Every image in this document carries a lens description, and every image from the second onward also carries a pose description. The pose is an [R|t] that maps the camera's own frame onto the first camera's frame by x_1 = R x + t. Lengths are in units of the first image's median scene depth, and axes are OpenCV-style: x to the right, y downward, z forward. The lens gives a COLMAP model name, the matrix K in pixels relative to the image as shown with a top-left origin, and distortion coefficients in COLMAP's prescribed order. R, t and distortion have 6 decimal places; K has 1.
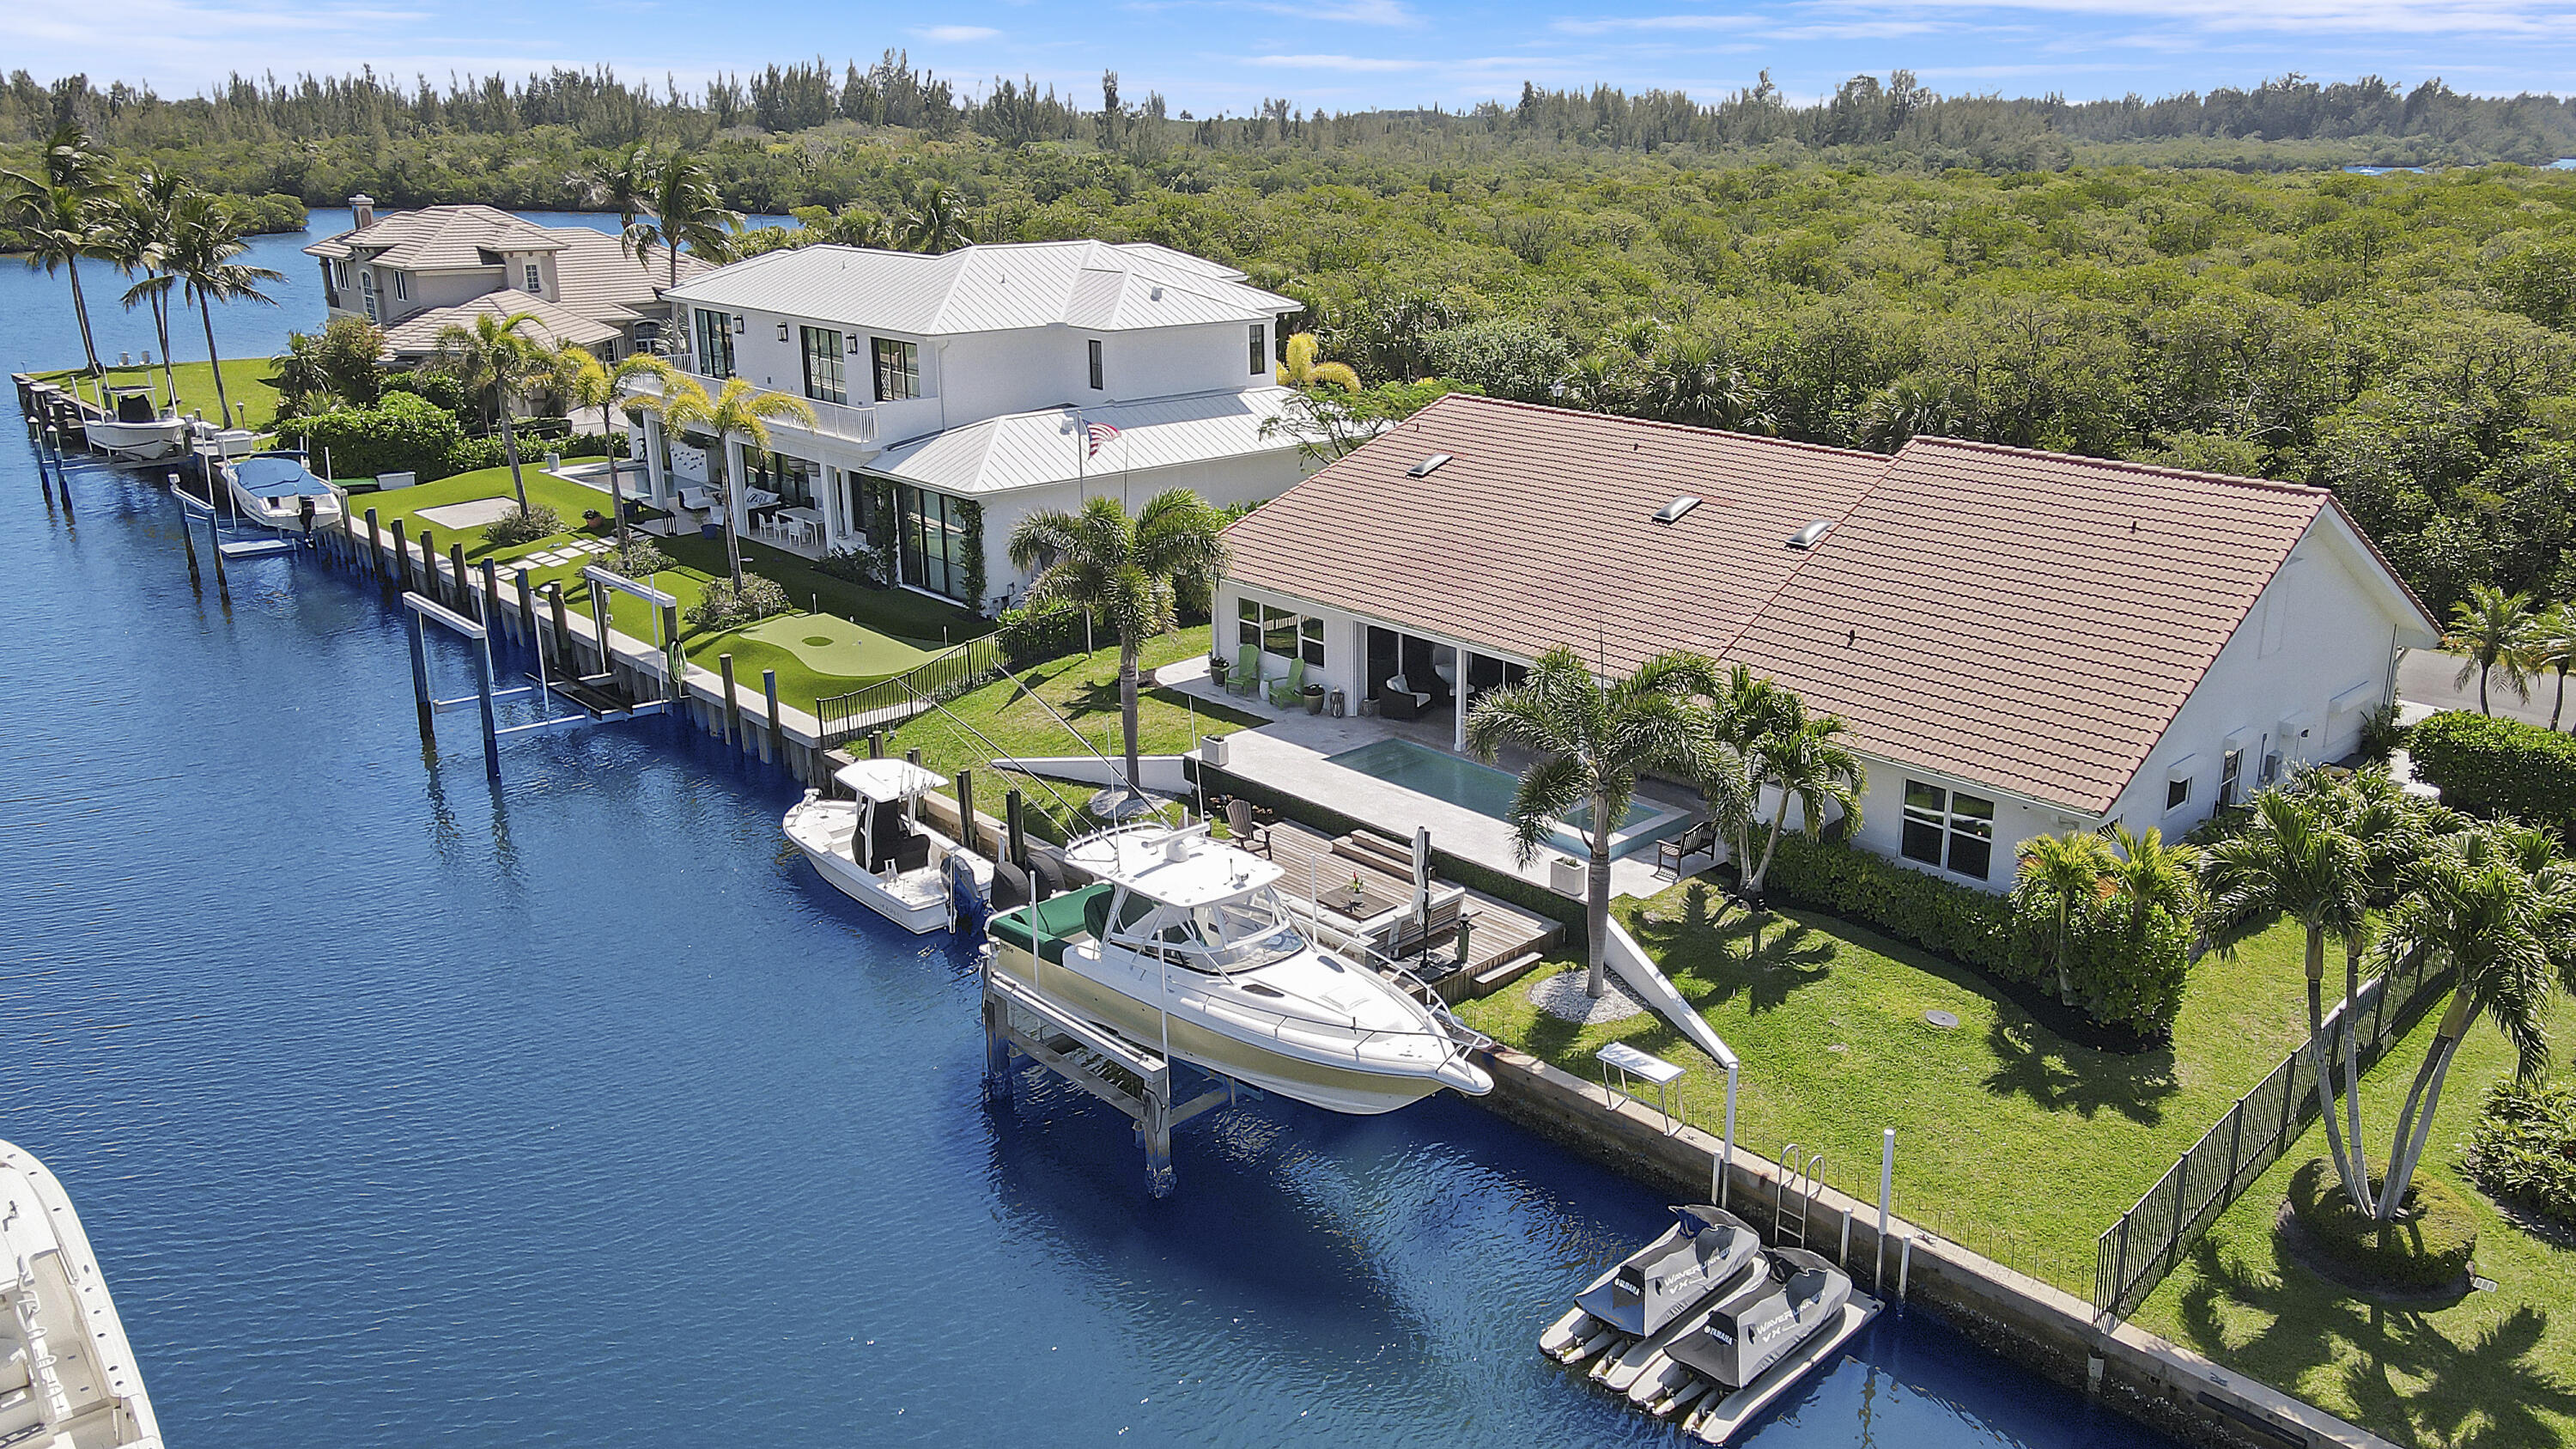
lens RADIAL K [[1968.0, 0, 1309.0], [0, 1968.0, 704.2], [0, 0, 1]] dist [0.016797, 0.008189]
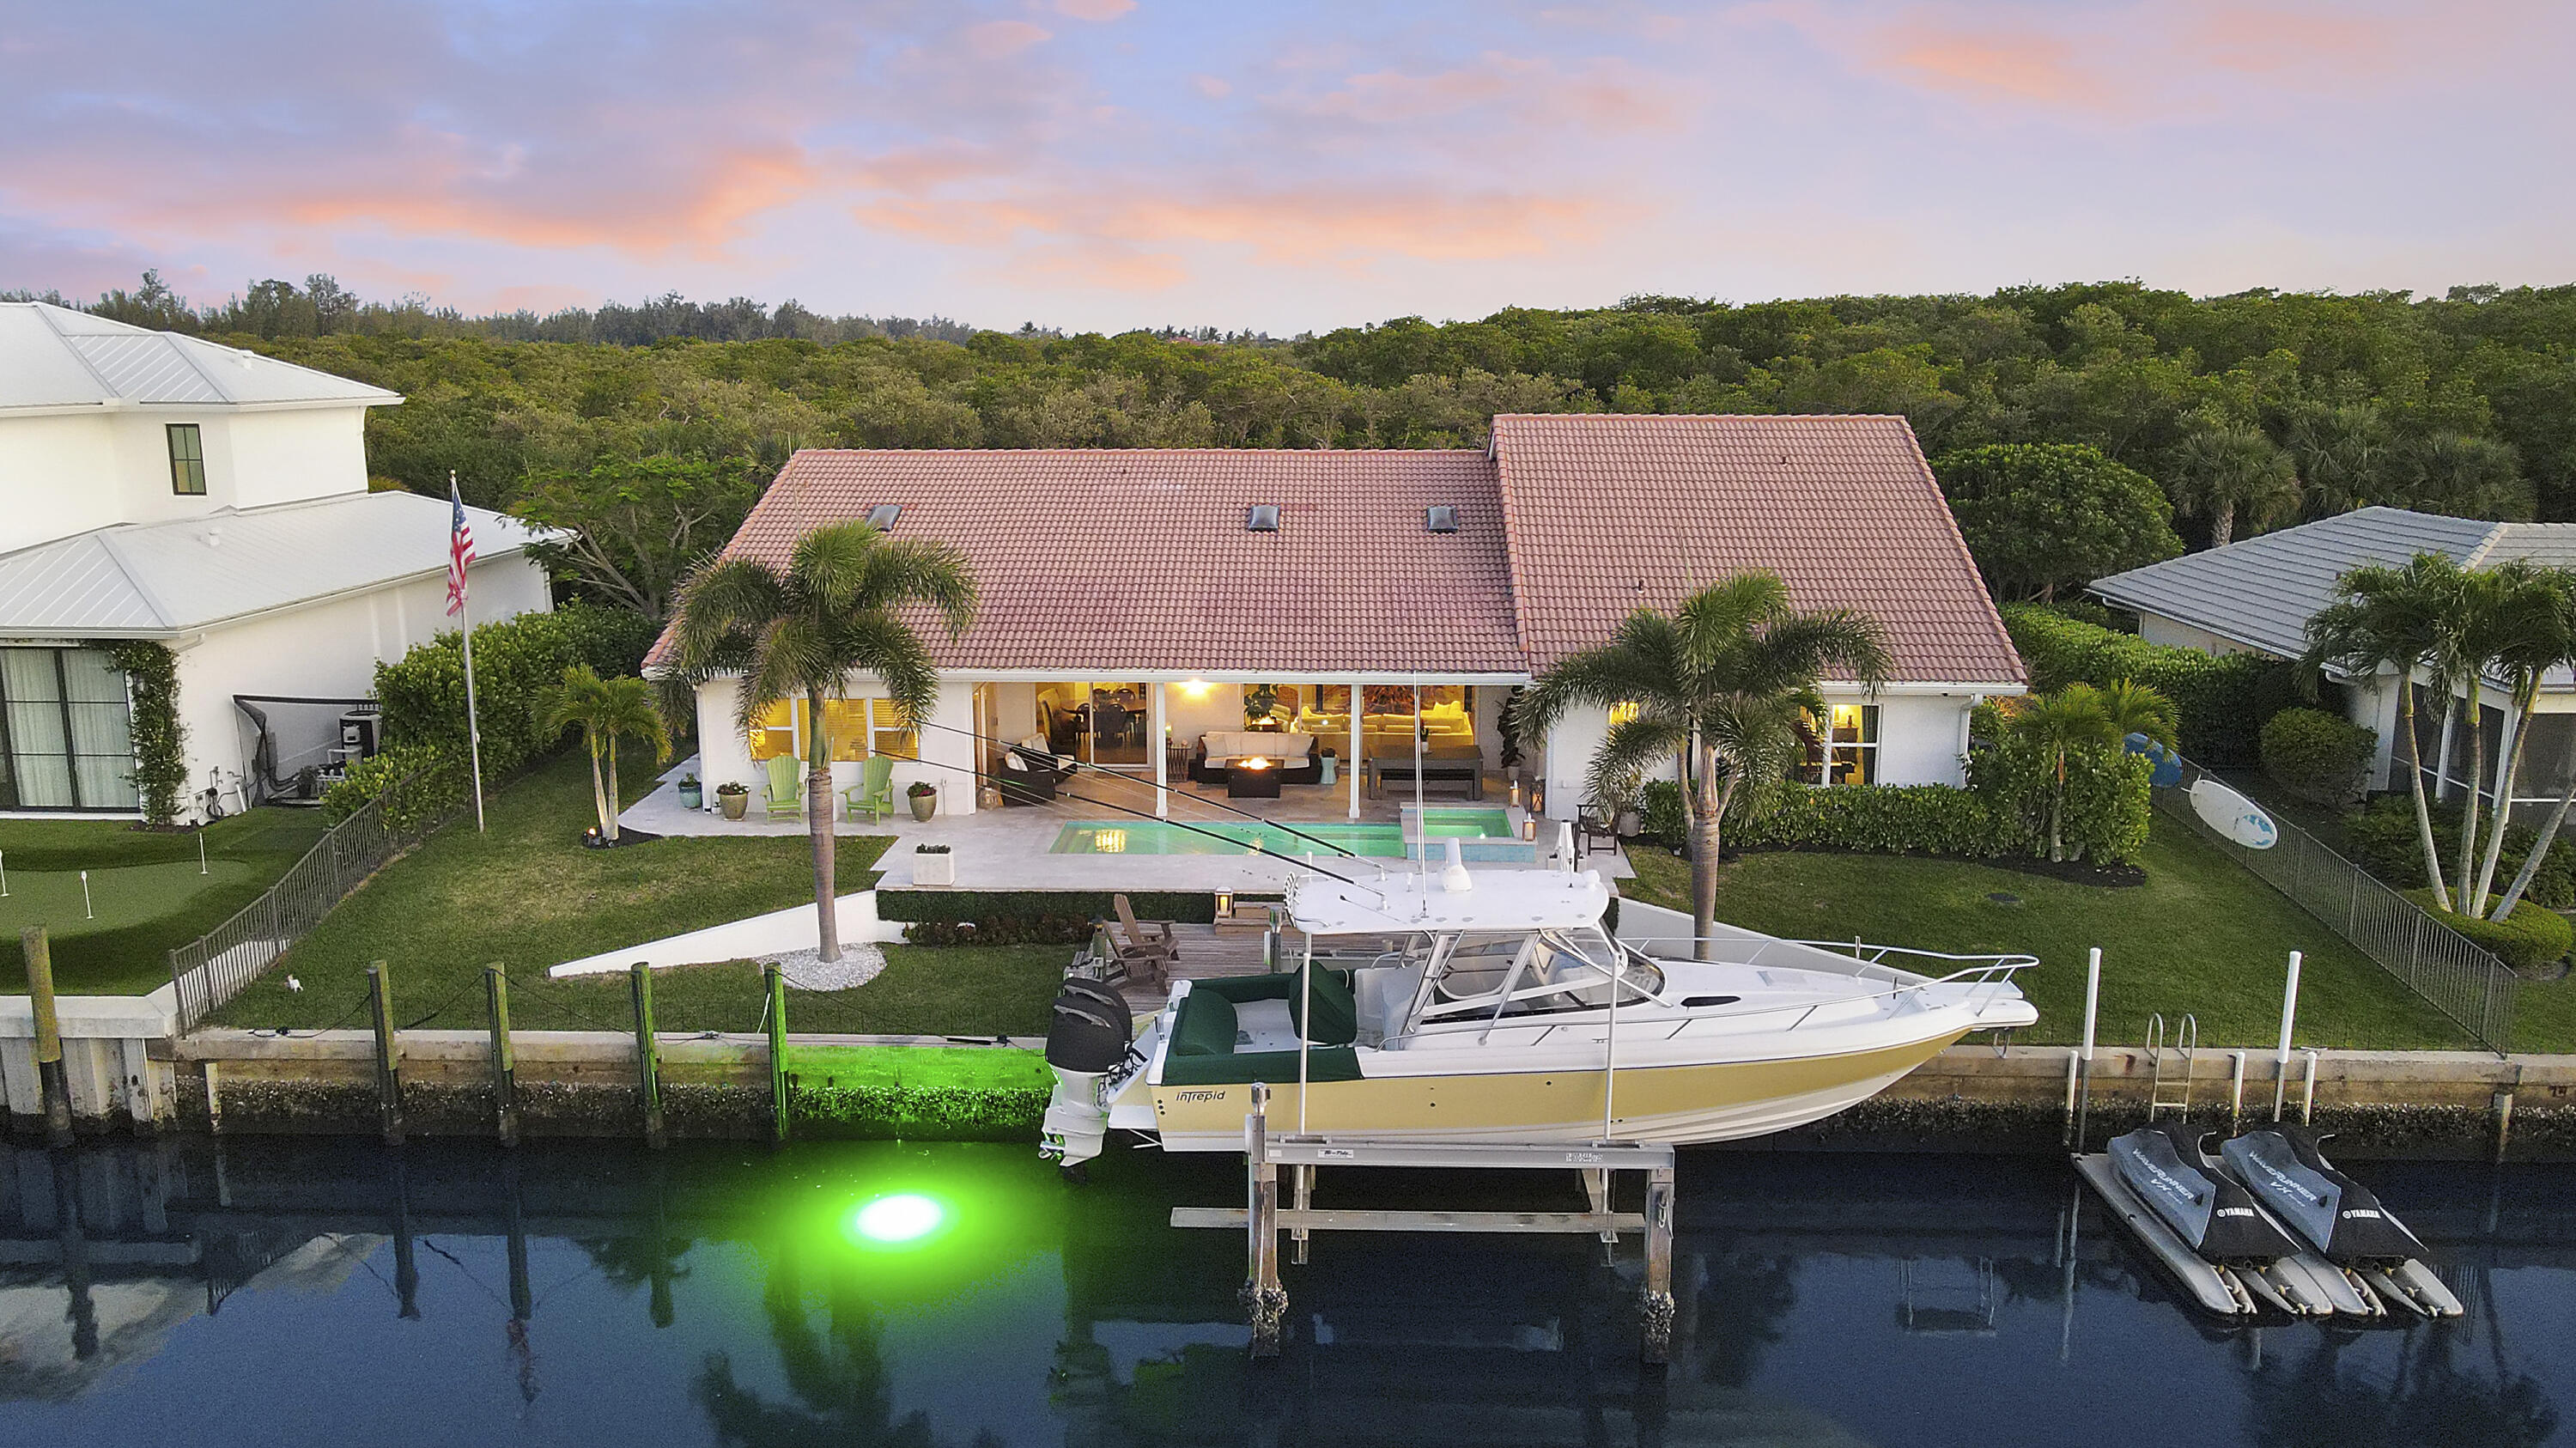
lens RADIAL K [[1967.9, 0, 1313.6], [0, 1967.9, 720.7], [0, 0, 1]] dist [0.016797, 0.008189]
pose [[0.707334, -0.138065, 0.693266, -0.438878], [0.208619, 0.977829, -0.018116, 0.012902], [-0.675394, 0.157443, 0.720454, 0.370521]]
